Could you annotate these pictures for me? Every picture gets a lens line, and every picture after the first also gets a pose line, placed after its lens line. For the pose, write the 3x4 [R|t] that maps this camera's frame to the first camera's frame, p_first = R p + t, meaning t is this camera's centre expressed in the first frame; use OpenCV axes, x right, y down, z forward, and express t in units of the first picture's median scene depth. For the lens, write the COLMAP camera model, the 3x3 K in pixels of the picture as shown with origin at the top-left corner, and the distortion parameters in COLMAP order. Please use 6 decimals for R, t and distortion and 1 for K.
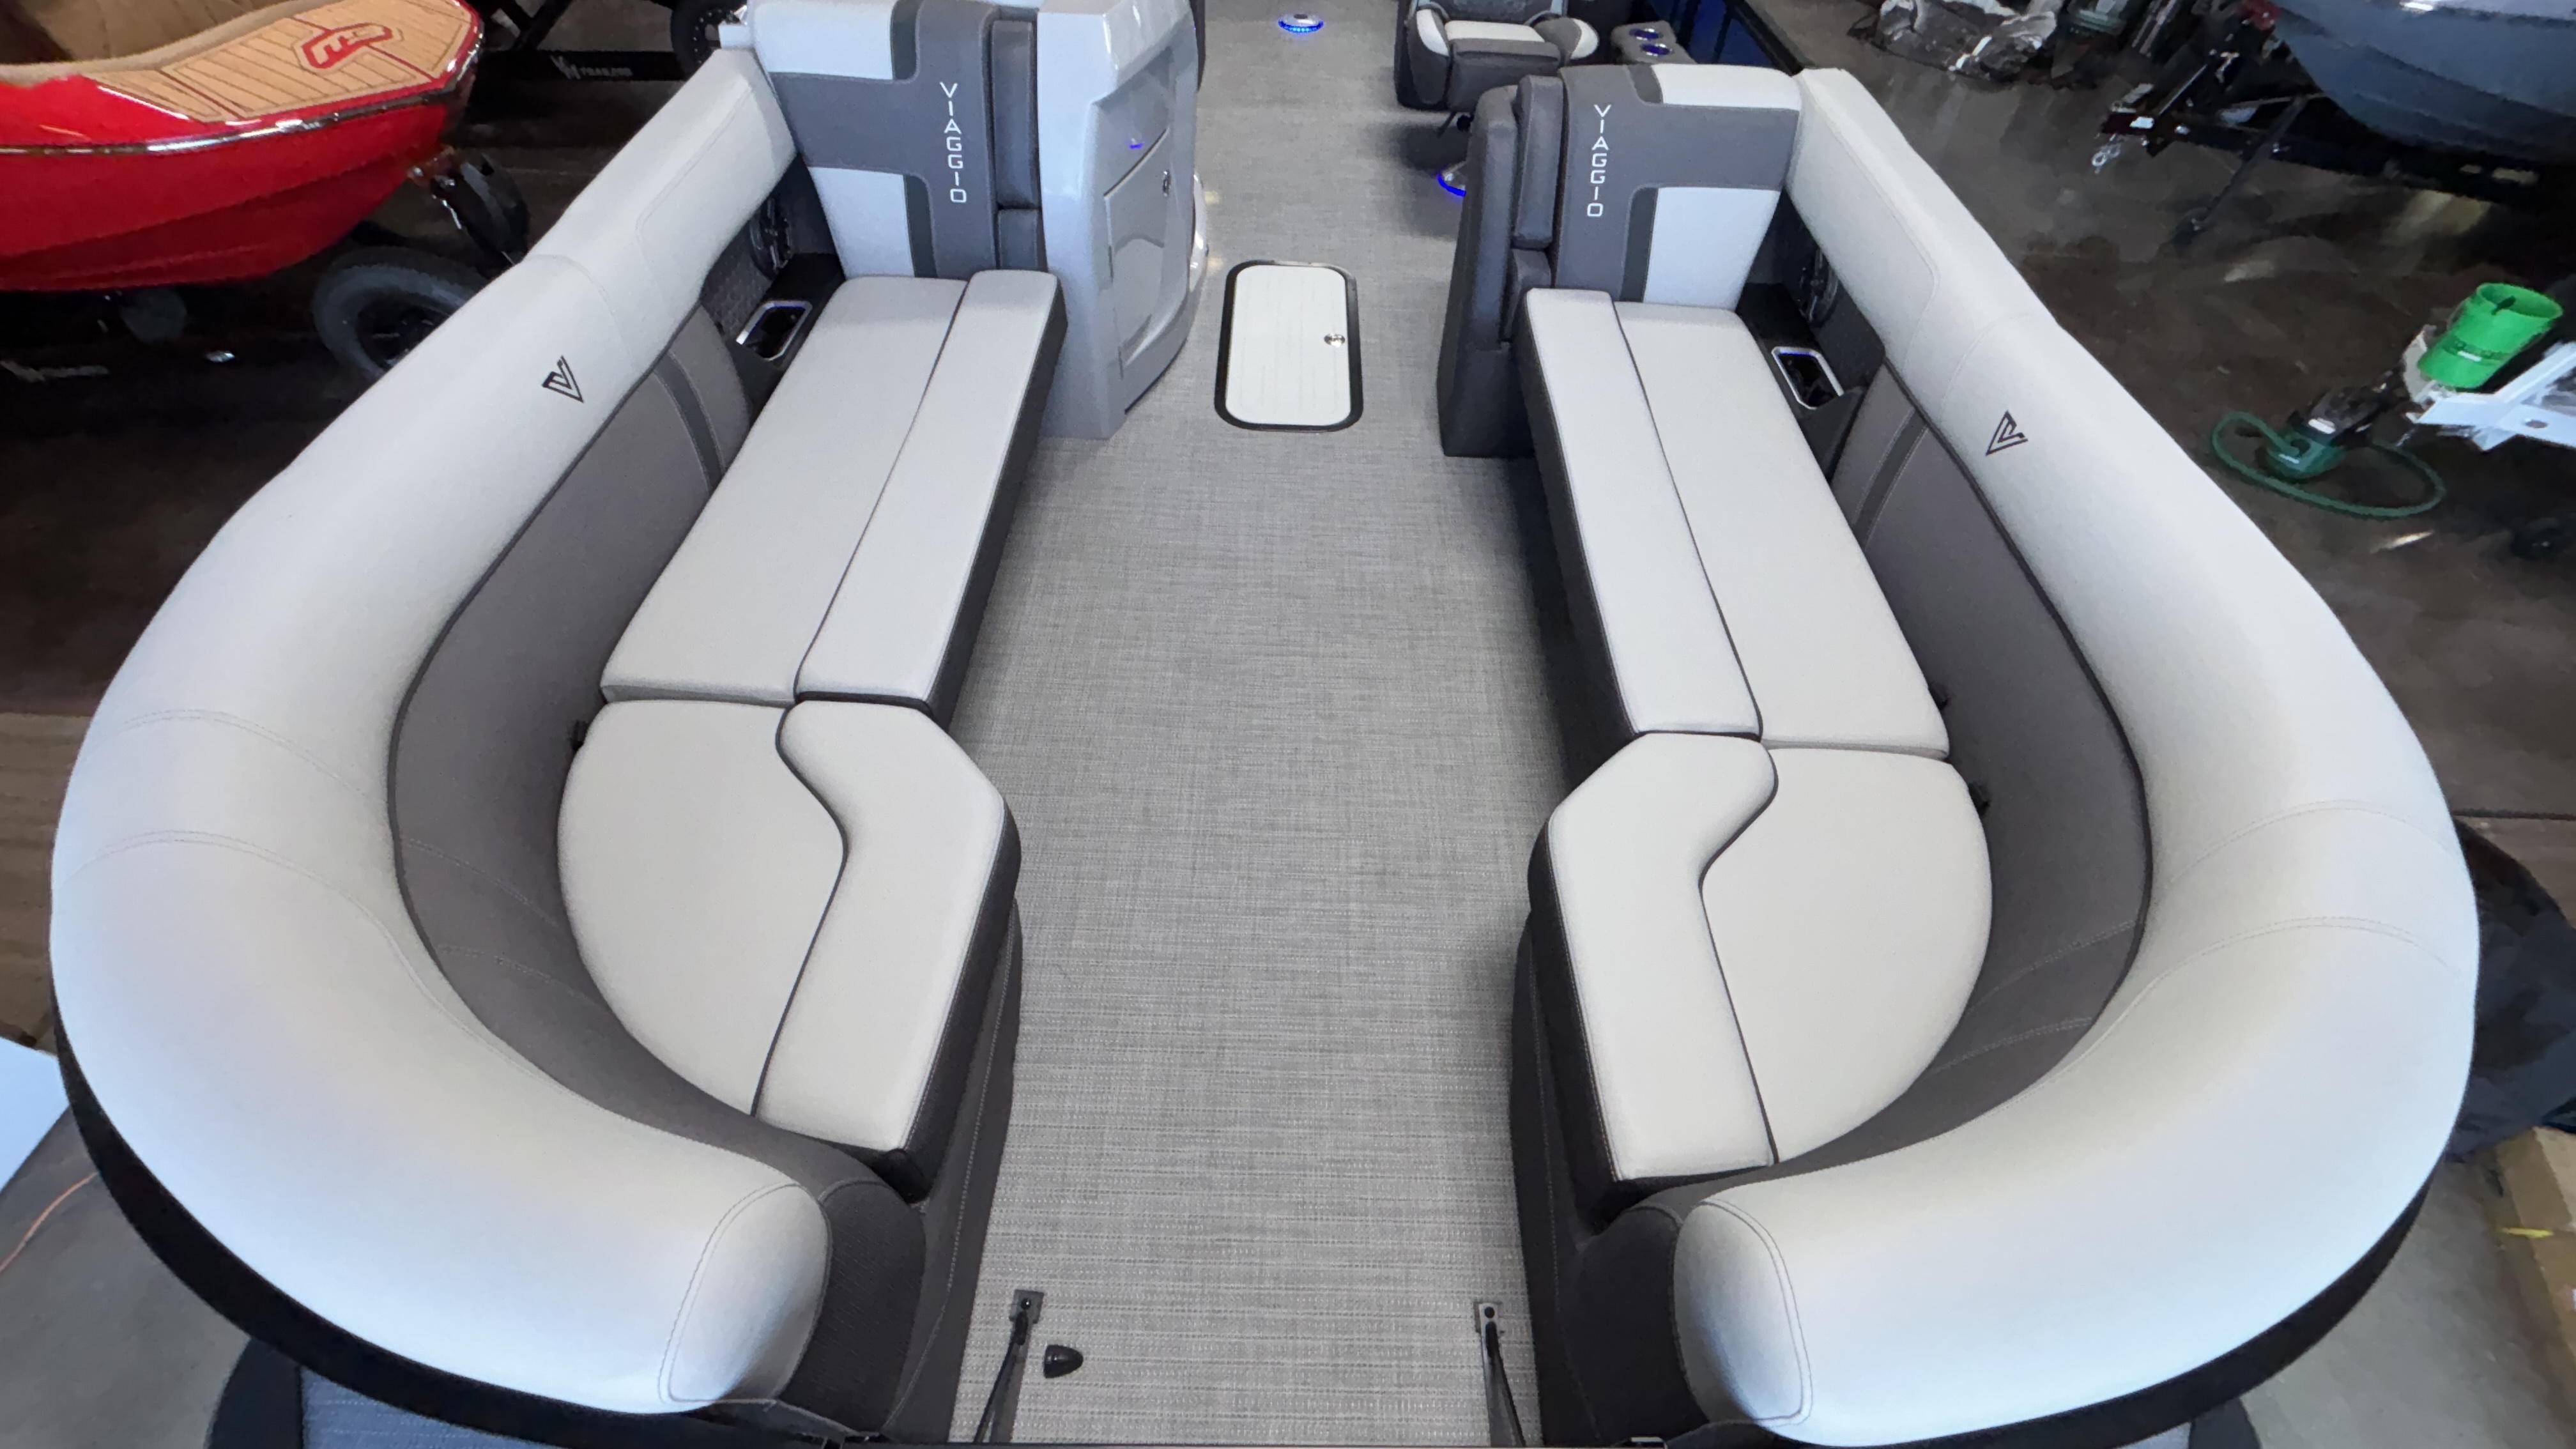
lens RADIAL K [[1035.6, 0, 1287.5], [0, 1035.6, 725.3], [0, 0, 1]] dist [0.013329, -0.007147]
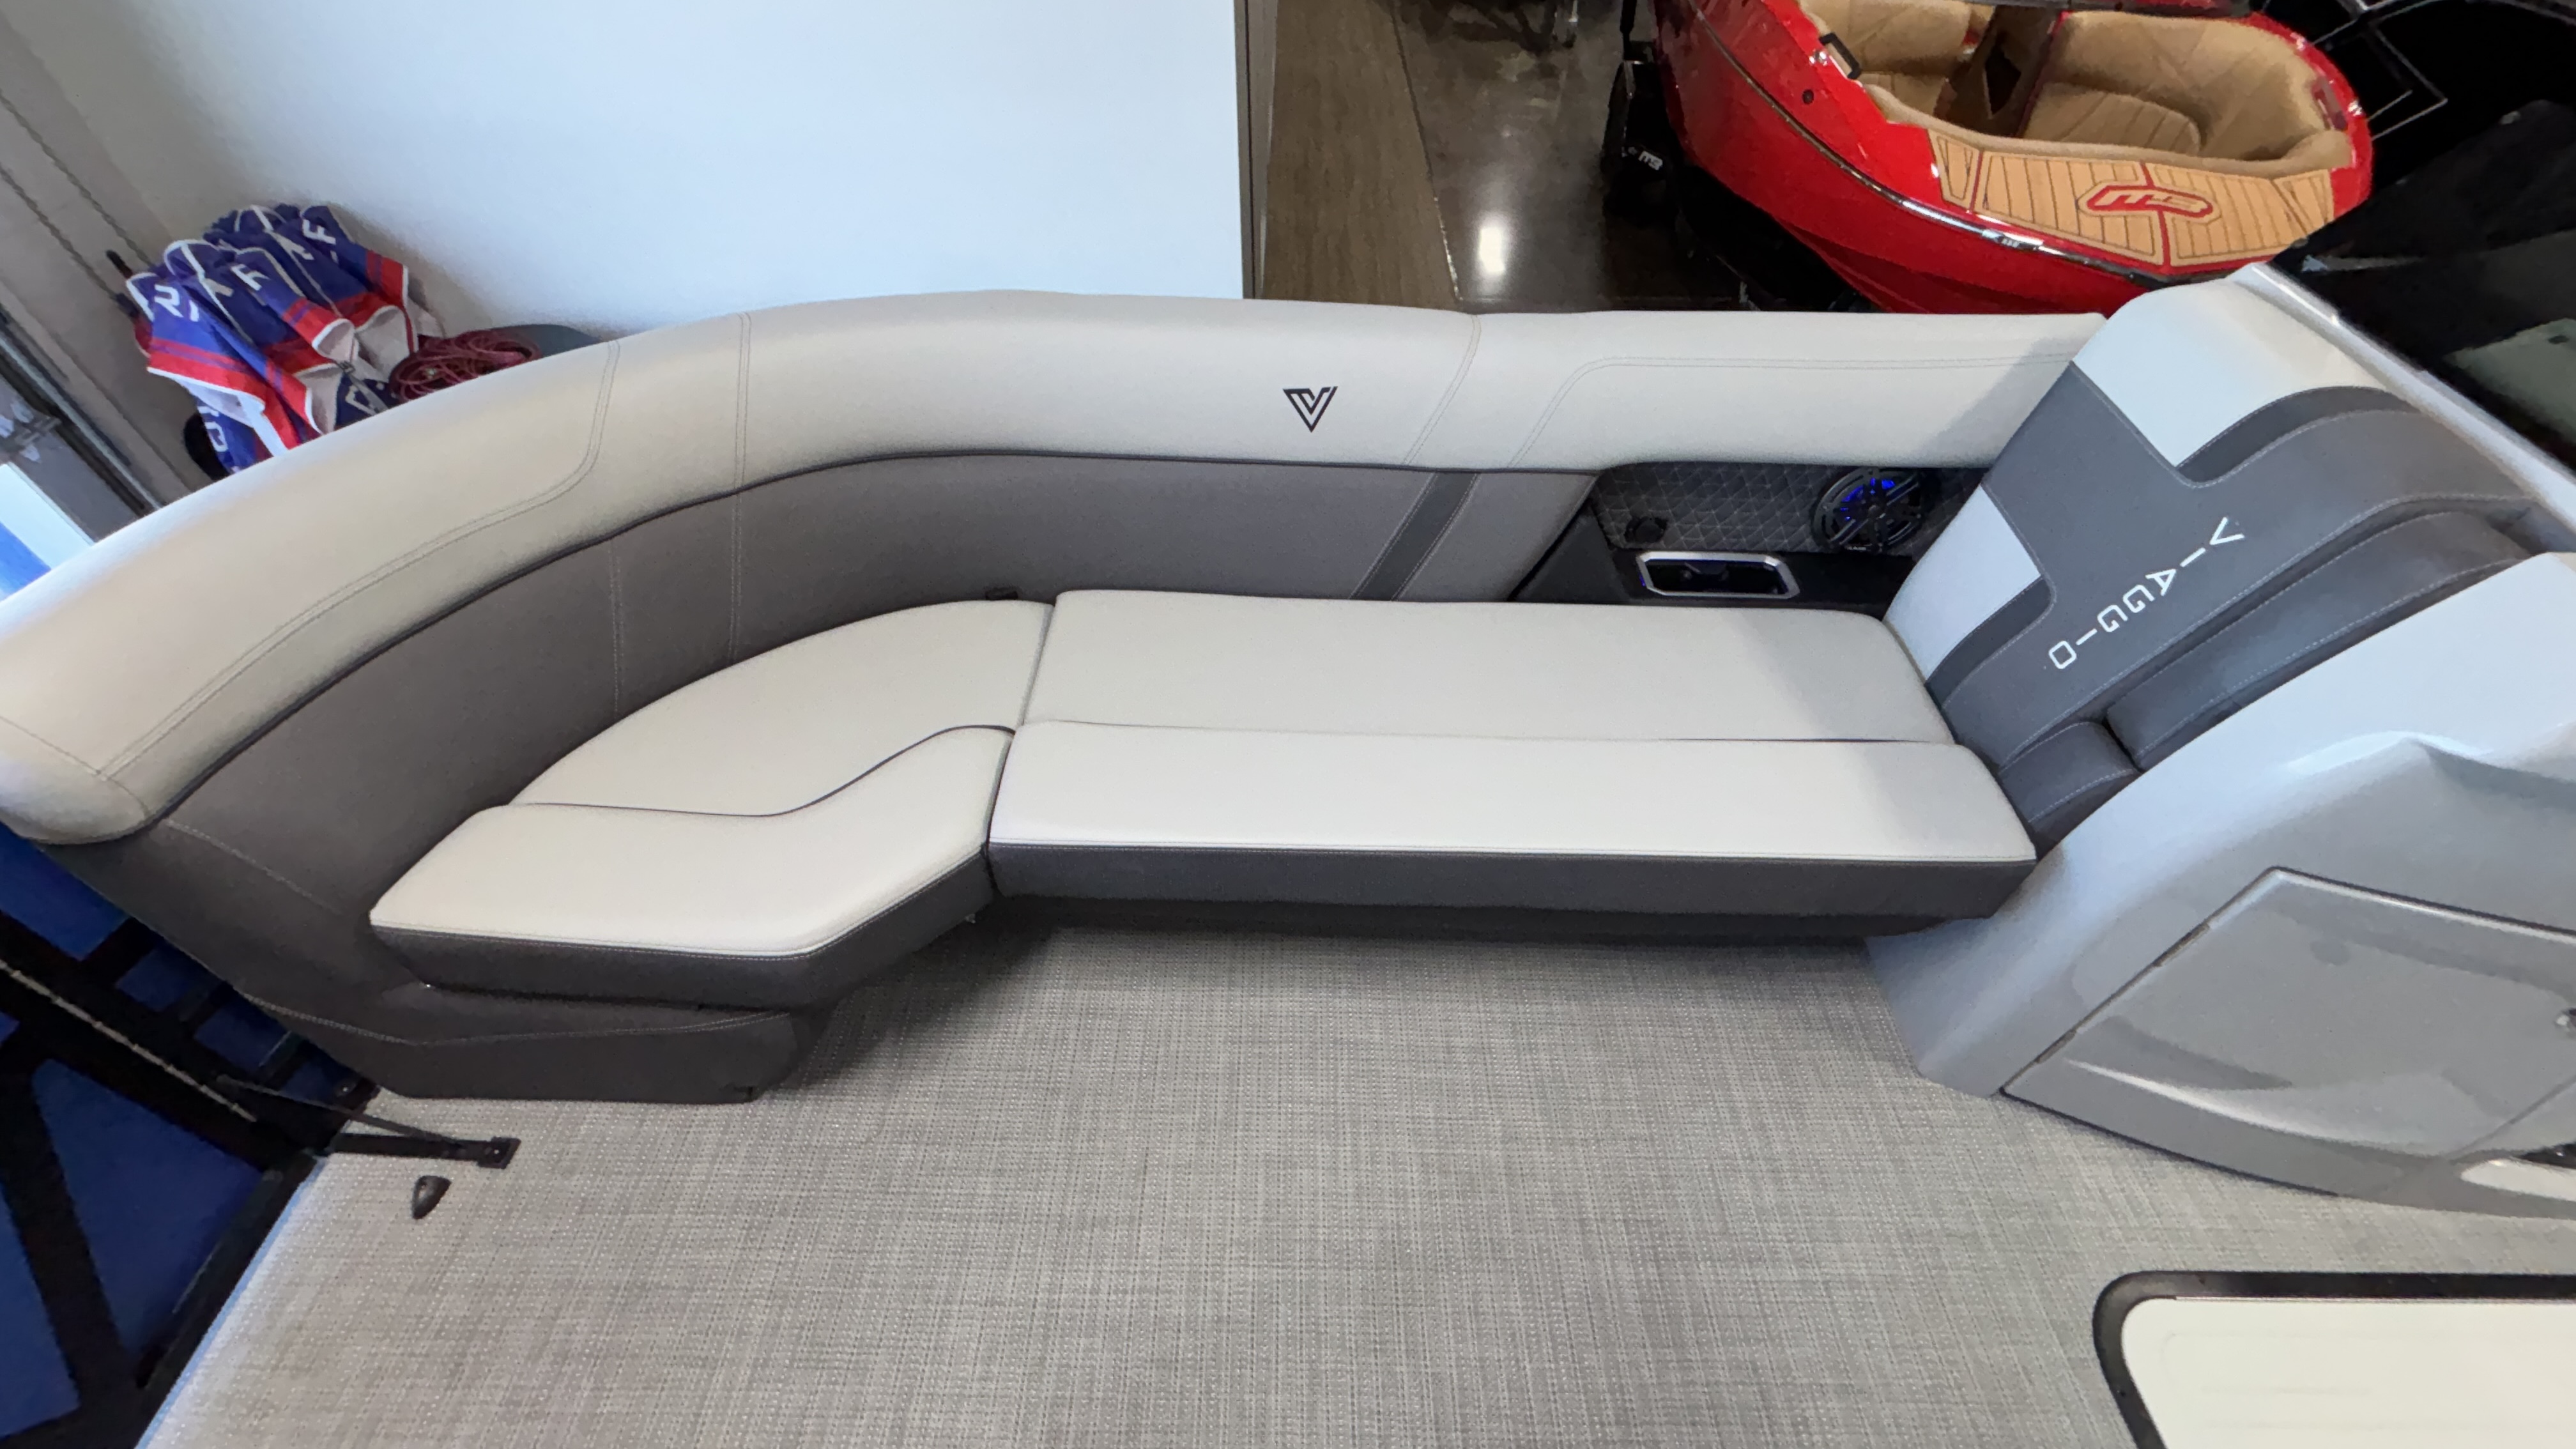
lens RADIAL K [[1043.3, 0, 1287.9], [0, 1043.3, 727.5], [0, 0, 1]] dist [-0.000949, -0.000222]
pose [[0.011139, 0.700635, -0.713433, 0.112730], [-0.780776, 0.451839, 0.431544, -0.396353], [0.624712, 0.552224, 0.552072, 0.431190]]
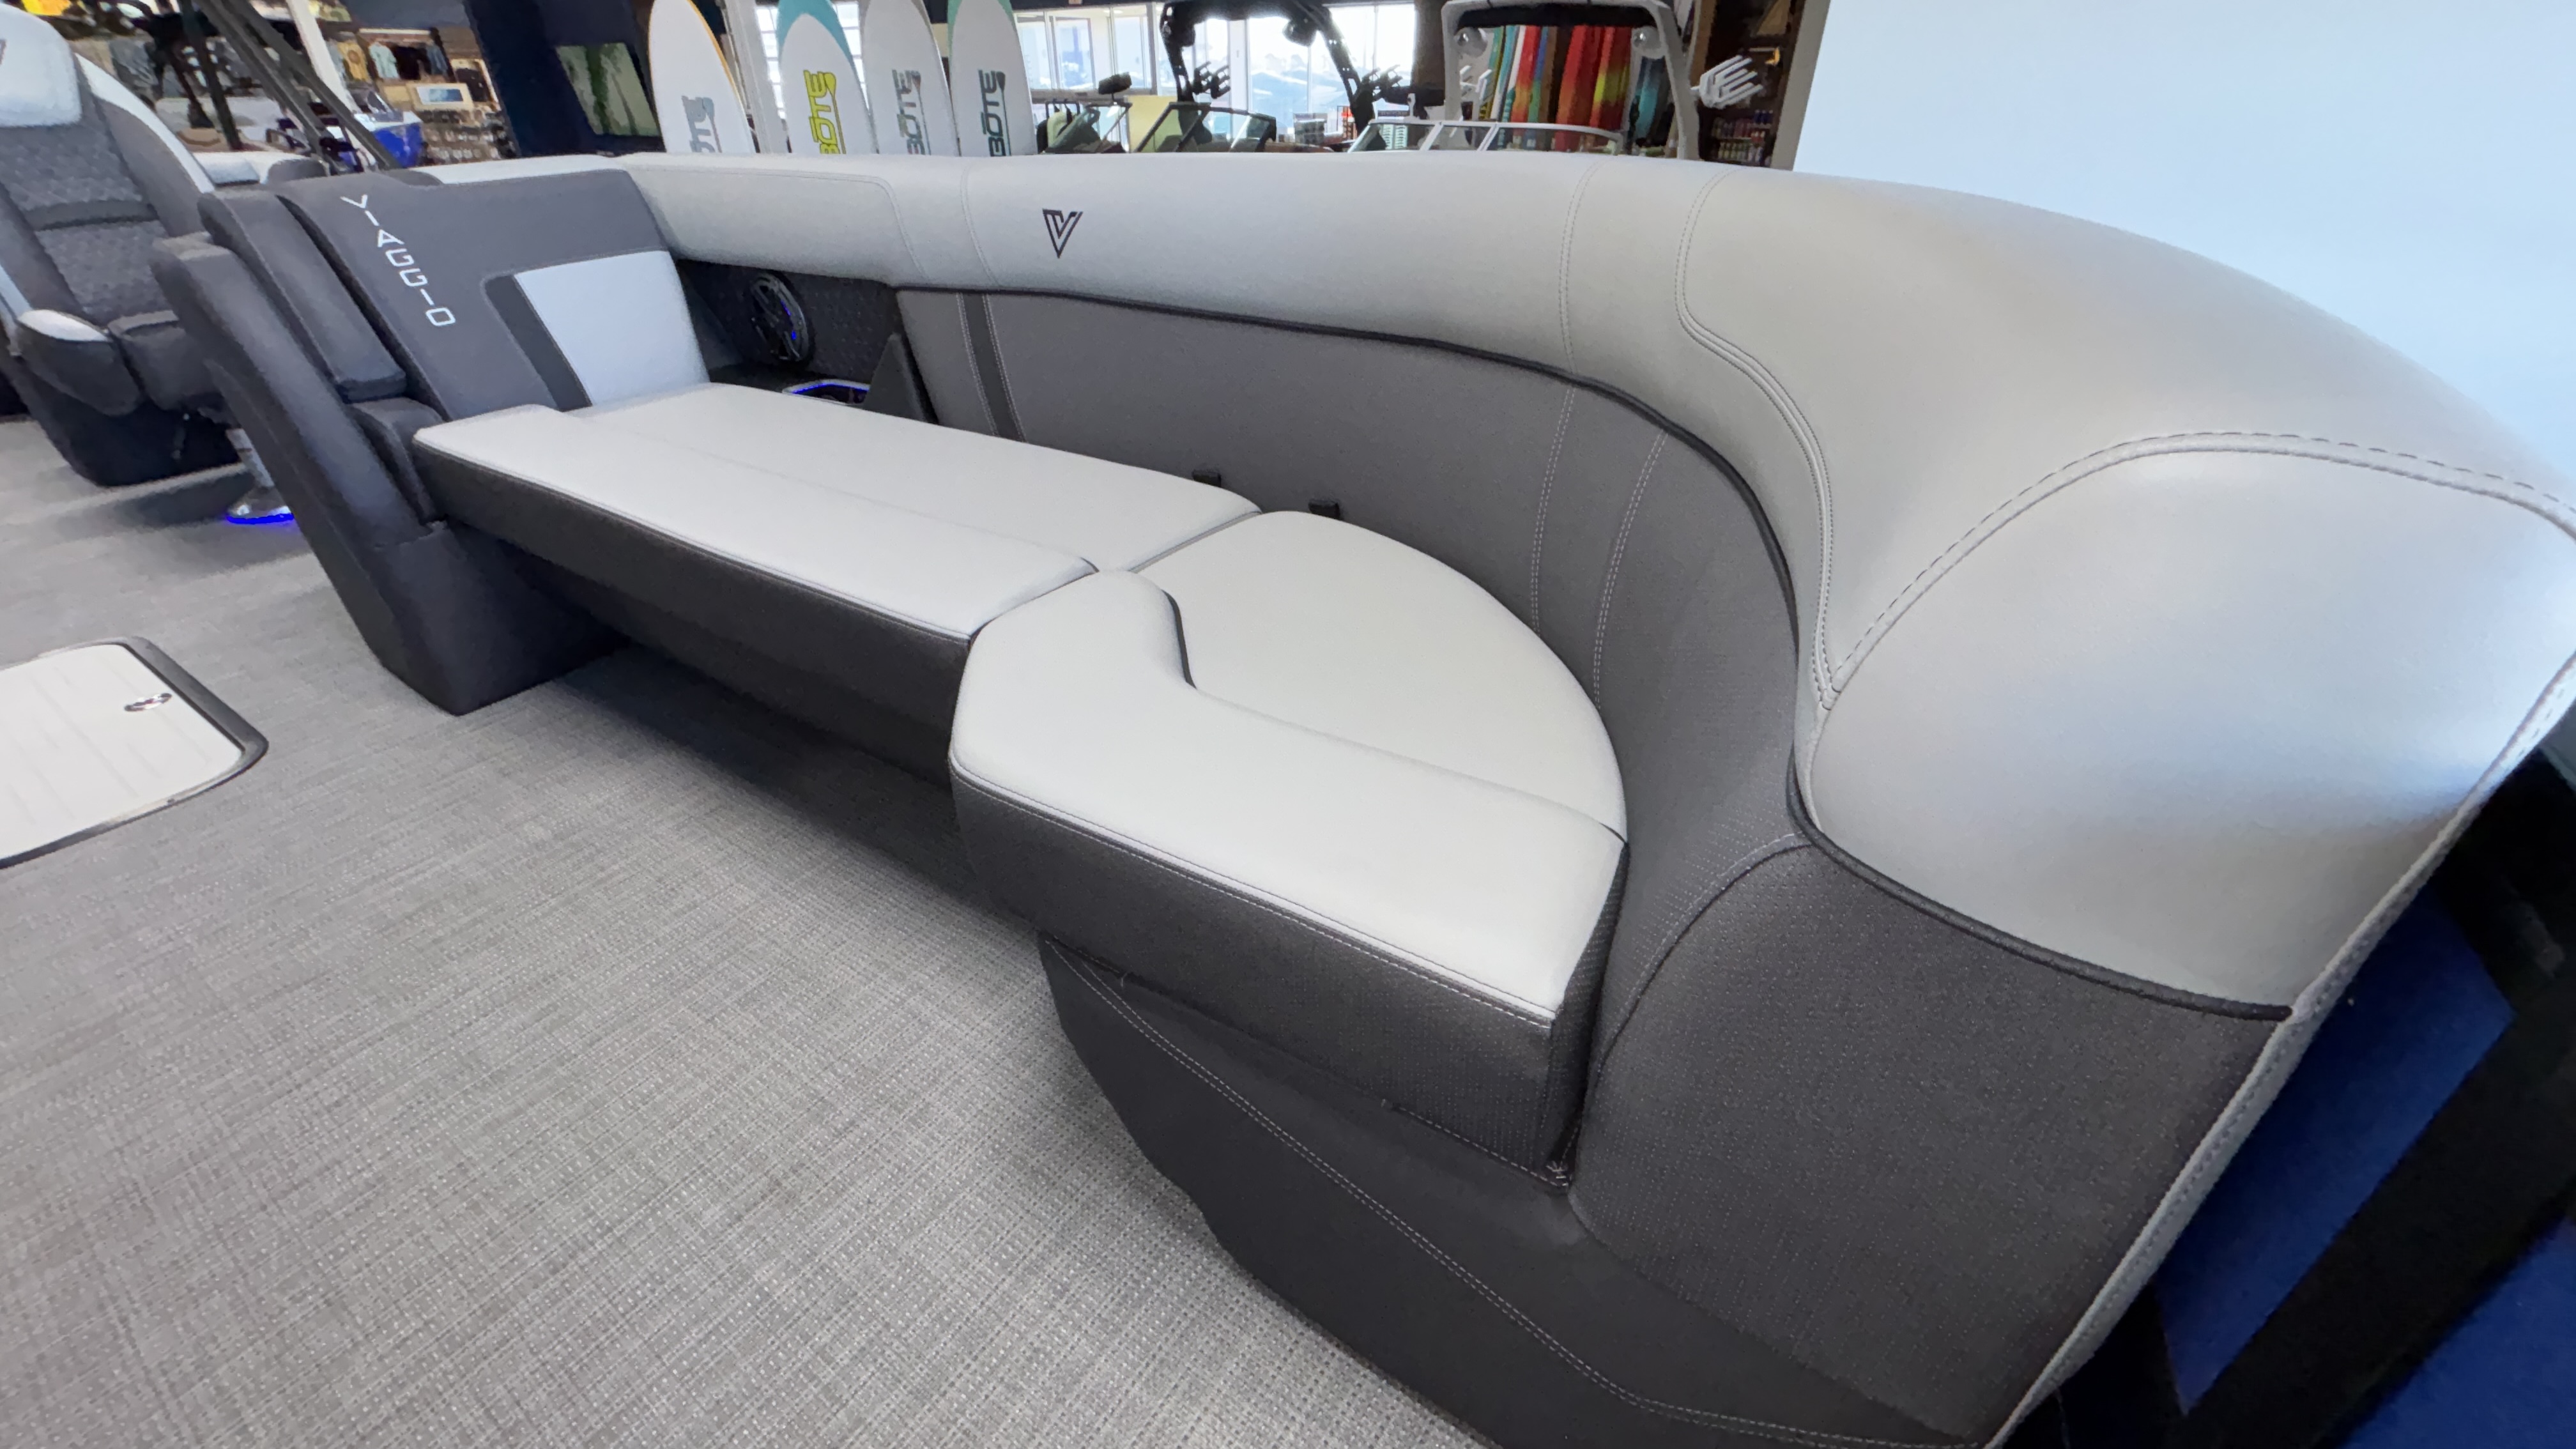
lens RADIAL K [[1052.0, 0, 1285.7], [0, 1052.0, 720.8], [0, 0, 1]] dist [-0.027124, 0.018496]
pose [[0.553832, -0.480312, 0.680126, -0.008369], [0.671053, 0.741049, -0.023106, 0.126324], [-0.492908, 0.469197, 0.732731, 0.309801]]
